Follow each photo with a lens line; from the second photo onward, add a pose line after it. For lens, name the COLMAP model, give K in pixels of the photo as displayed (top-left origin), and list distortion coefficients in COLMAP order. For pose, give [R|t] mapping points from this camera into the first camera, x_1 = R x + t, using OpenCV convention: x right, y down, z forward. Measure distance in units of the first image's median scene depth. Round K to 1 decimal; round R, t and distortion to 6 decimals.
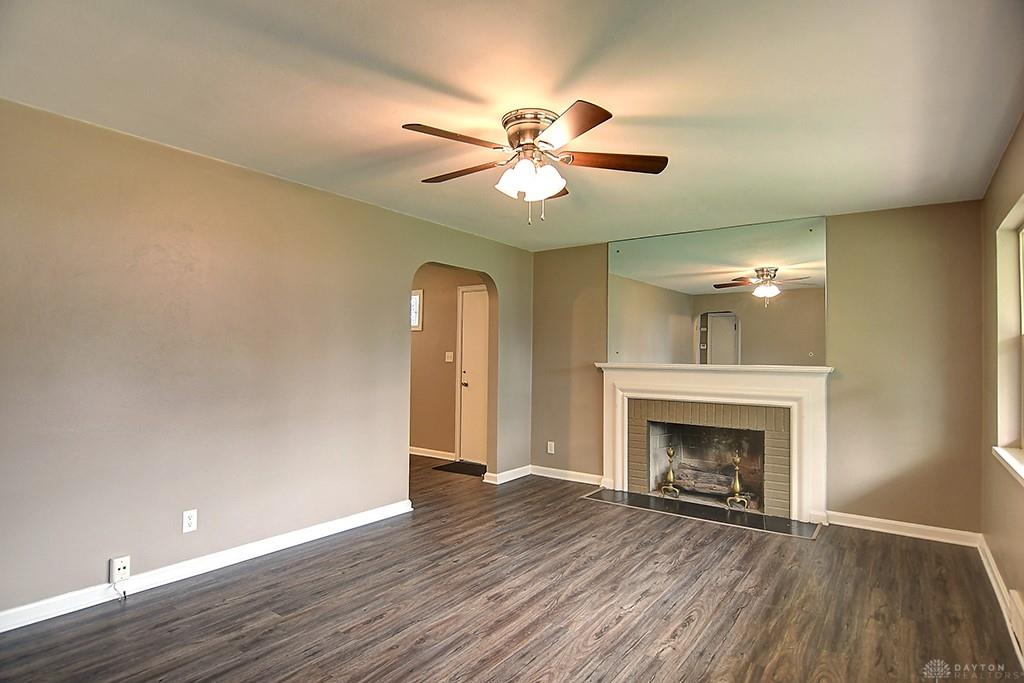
lens RADIAL K [[540.1, 0, 508.5], [0, 540.1, 342.9], [0, 0, 1]] dist [0.002923, -0.018059]
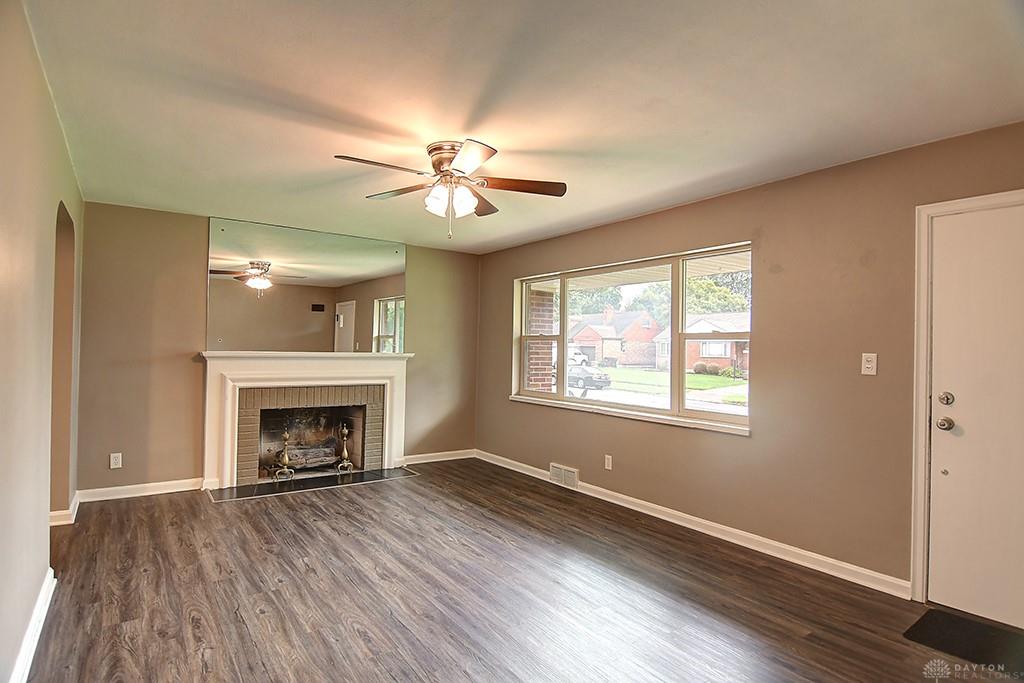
lens RADIAL K [[540.1, 0, 506.1], [0, 540.1, 344.3], [0, 0, 1]] dist [0.002923, -0.018059]
pose [[0.324874, 0.002117, 0.945755, -0.743953], [-0.034732, 0.999350, 0.009694, -0.001420], [-0.945119, -0.035998, 0.324736, 0.352339]]
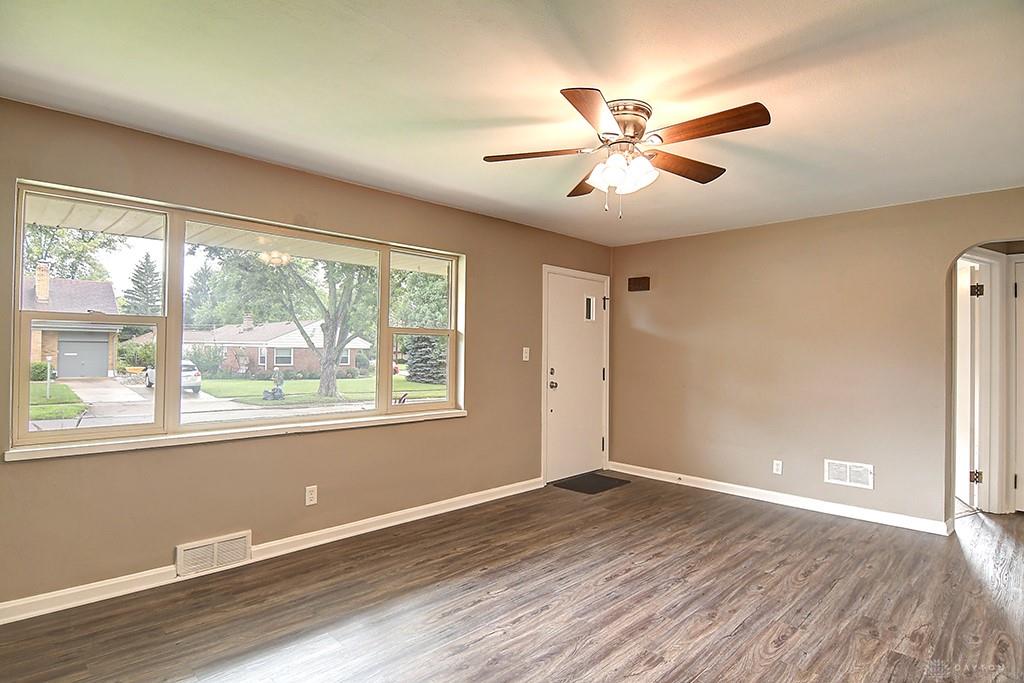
lens RADIAL K [[540.1, 0, 514.4], [0, 540.1, 342.4], [0, 0, 1]] dist [0.002923, -0.018059]
pose [[-0.988898, -0.025213, 0.146441, 0.057690], [-0.030184, 0.999038, -0.031822, 0.032117], [-0.145497, -0.035889, -0.988707, 1.428904]]
